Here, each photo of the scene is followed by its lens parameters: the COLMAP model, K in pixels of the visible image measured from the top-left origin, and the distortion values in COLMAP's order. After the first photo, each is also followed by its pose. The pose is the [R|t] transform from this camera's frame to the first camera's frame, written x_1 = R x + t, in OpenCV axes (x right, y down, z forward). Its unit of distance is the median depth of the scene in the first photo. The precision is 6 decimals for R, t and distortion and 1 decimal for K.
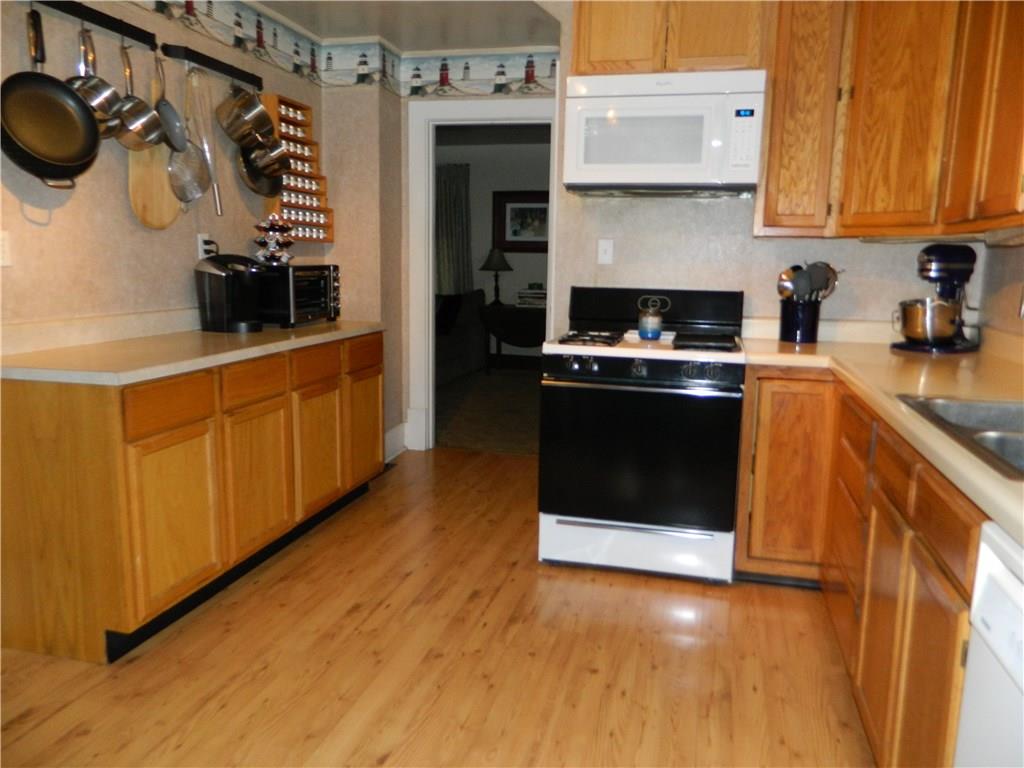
lens RADIAL K [[761.5, 0, 512.0], [0, 761.5, 384.0], [0, 0, 1]] dist [0.006144, 0.002042]
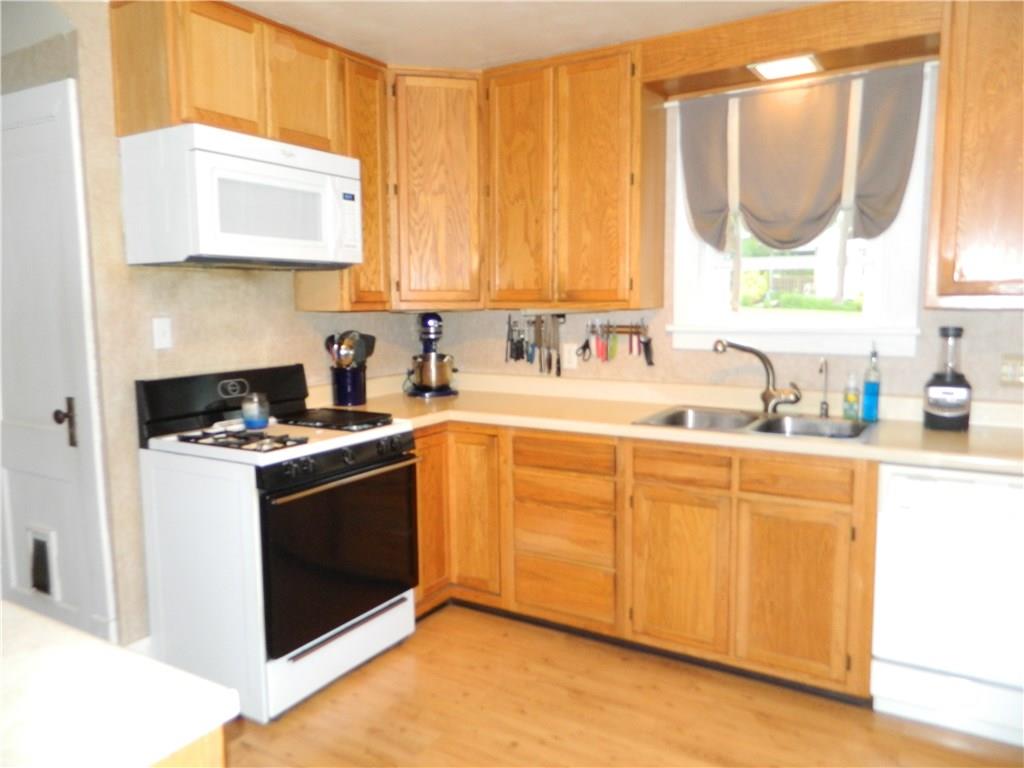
lens RADIAL K [[761.5, 0, 512.0], [0, 761.5, 384.0], [0, 0, 1]] dist [0.006144, 0.002042]
pose [[0.297162, -0.131856, 0.945679, -0.660992], [0.169531, 0.981969, 0.083644, -0.154965], [-0.939656, 0.135466, 0.314158, 0.502779]]
